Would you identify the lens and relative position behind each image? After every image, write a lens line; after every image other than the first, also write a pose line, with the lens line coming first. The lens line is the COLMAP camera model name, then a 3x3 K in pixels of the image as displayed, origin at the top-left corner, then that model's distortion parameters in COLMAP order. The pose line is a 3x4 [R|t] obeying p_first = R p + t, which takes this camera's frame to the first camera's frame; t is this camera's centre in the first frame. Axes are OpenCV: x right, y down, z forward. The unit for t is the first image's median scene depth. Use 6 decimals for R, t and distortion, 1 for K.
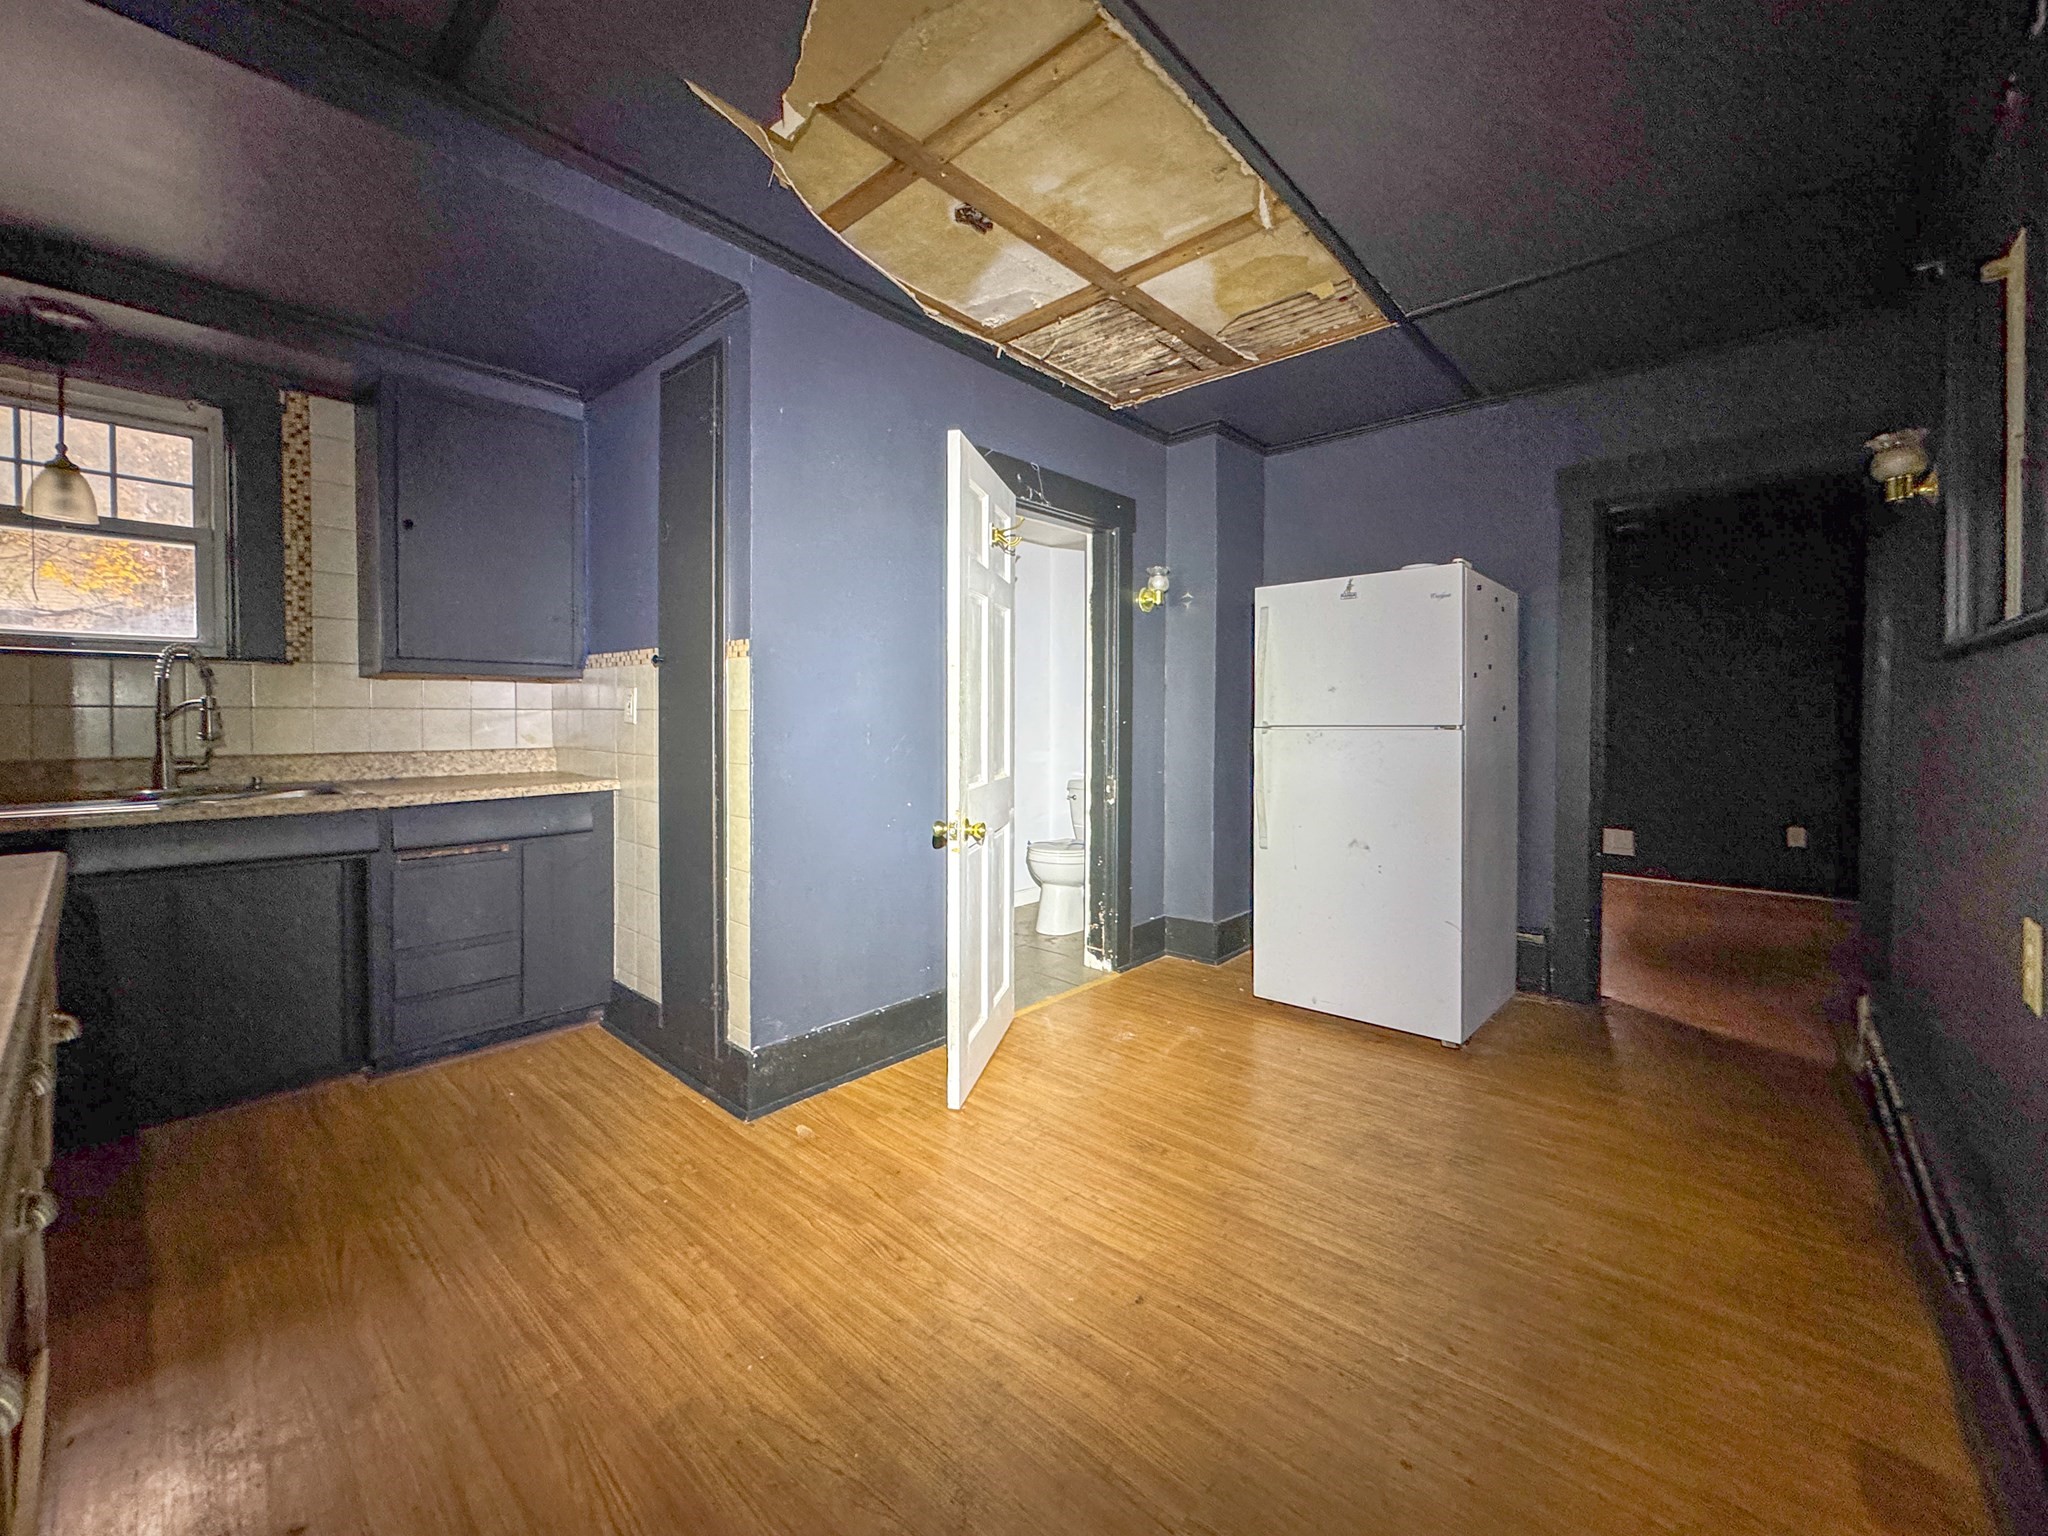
lens RADIAL K [[832.0, 0, 1022.5], [0, 832.0, 721.8], [0, 0, 1]] dist [-0.000402, -0.000198]
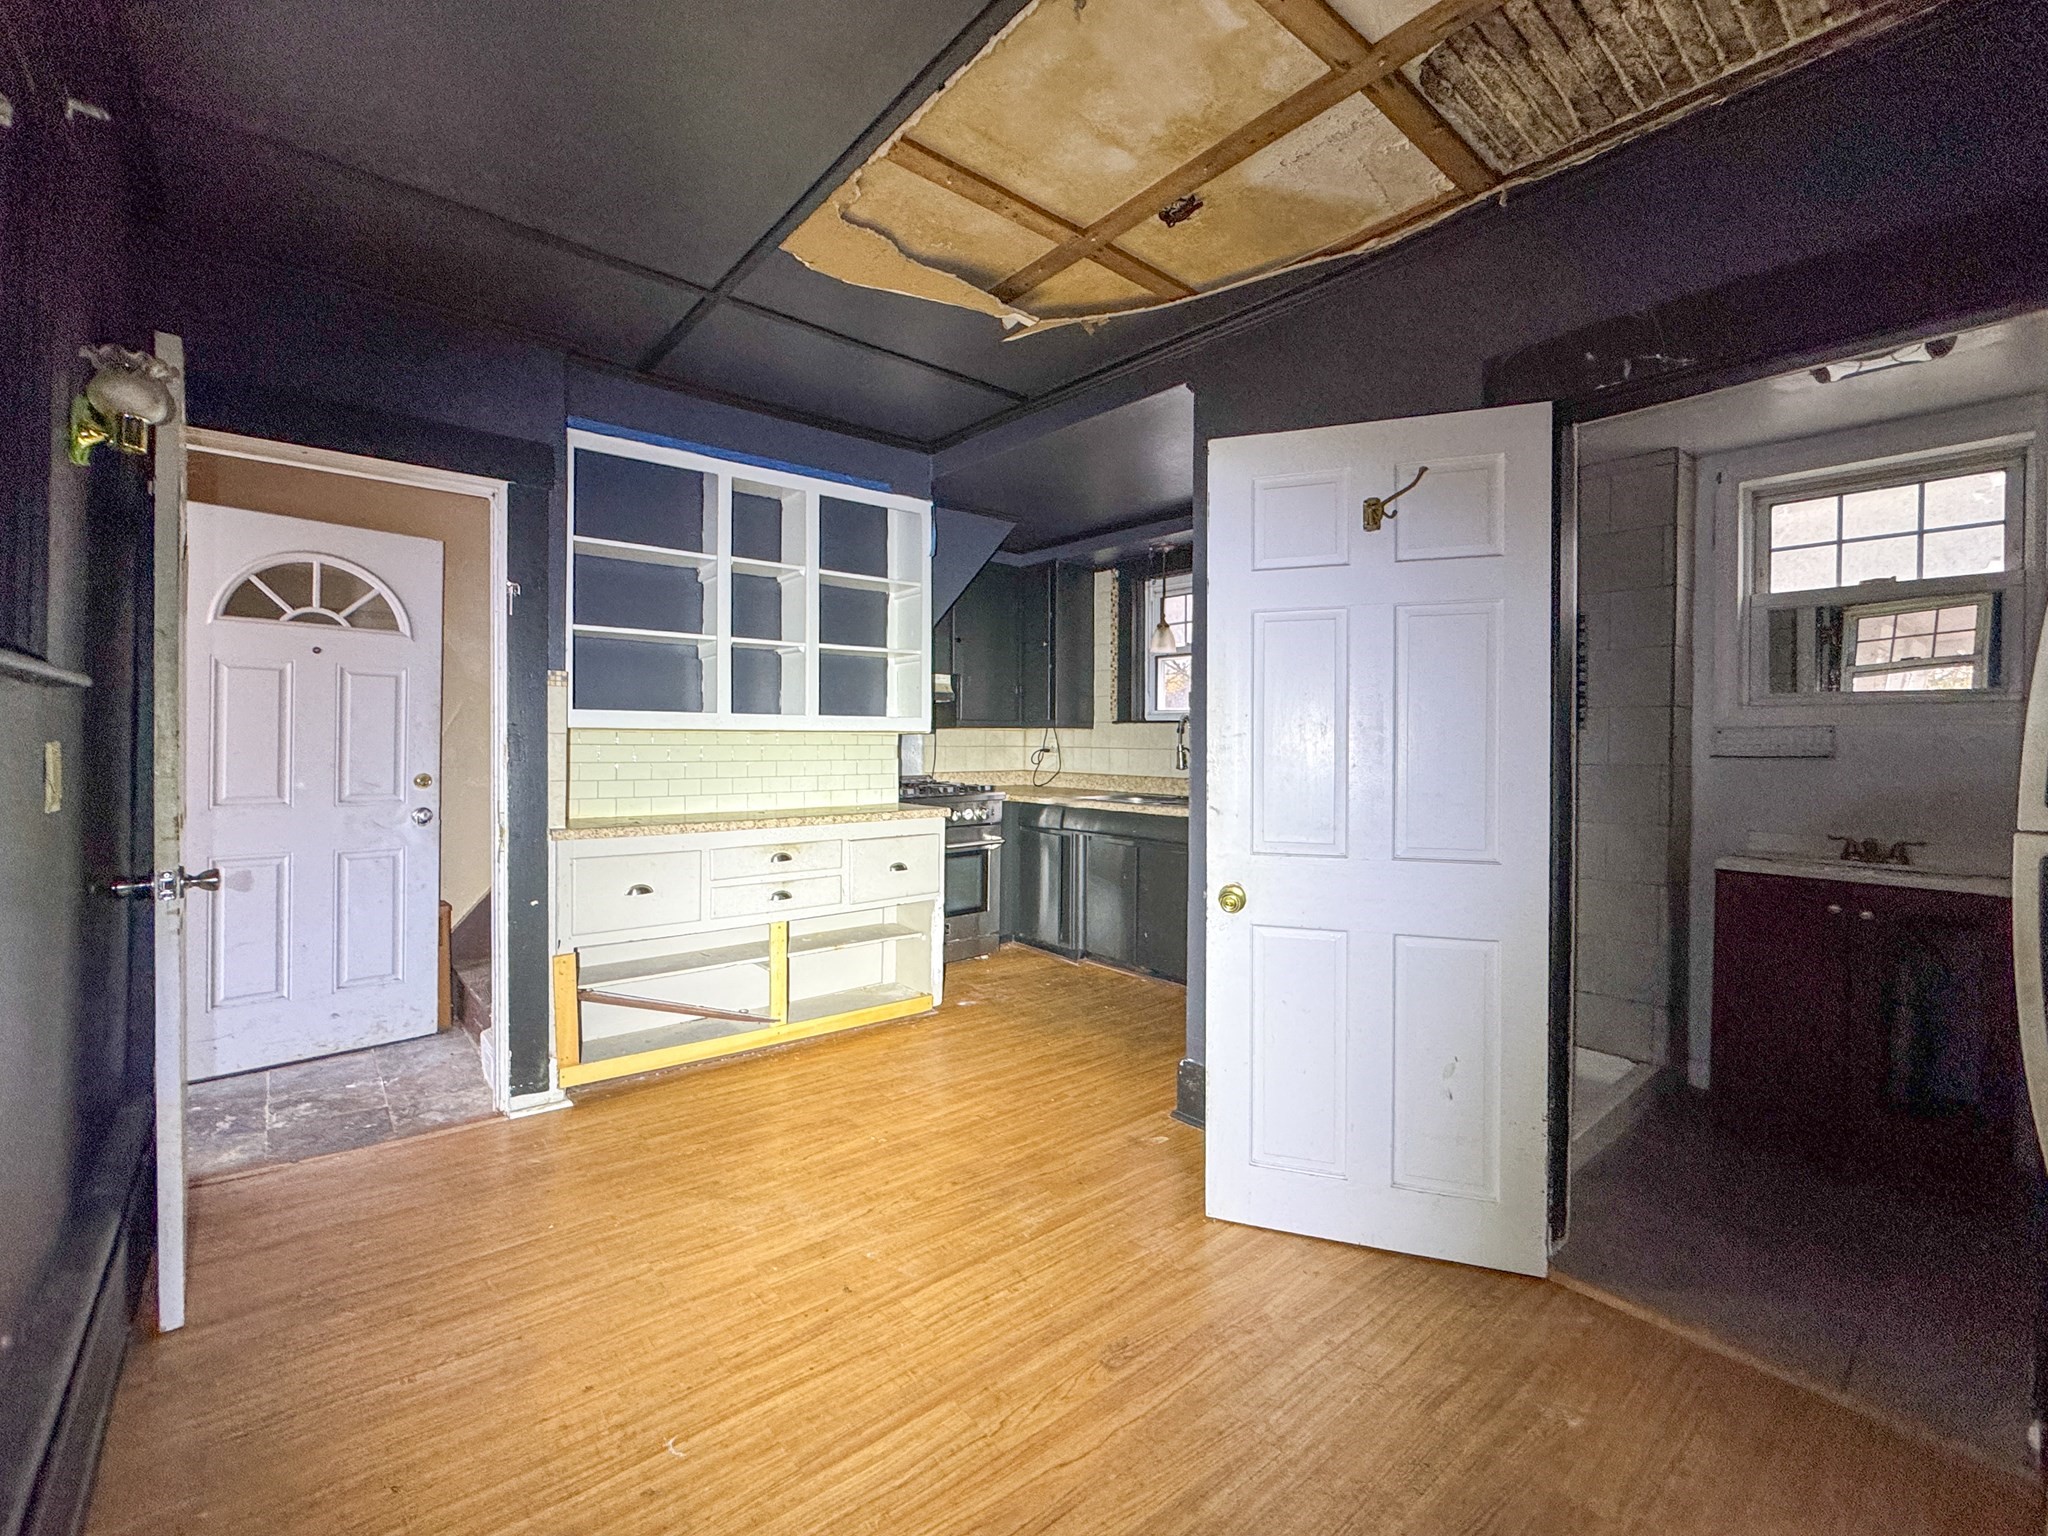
lens RADIAL K [[841.2, 0, 1020.6], [0, 841.2, 745.4], [0, 0, 1]] dist [-0.002115, -0.000298]
pose [[-0.118222, -0.000502, -0.992987, 0.687674], [-0.012615, 0.999920, 0.000996, -0.022484], [0.992907, 0.012645, -0.118219, 0.754373]]
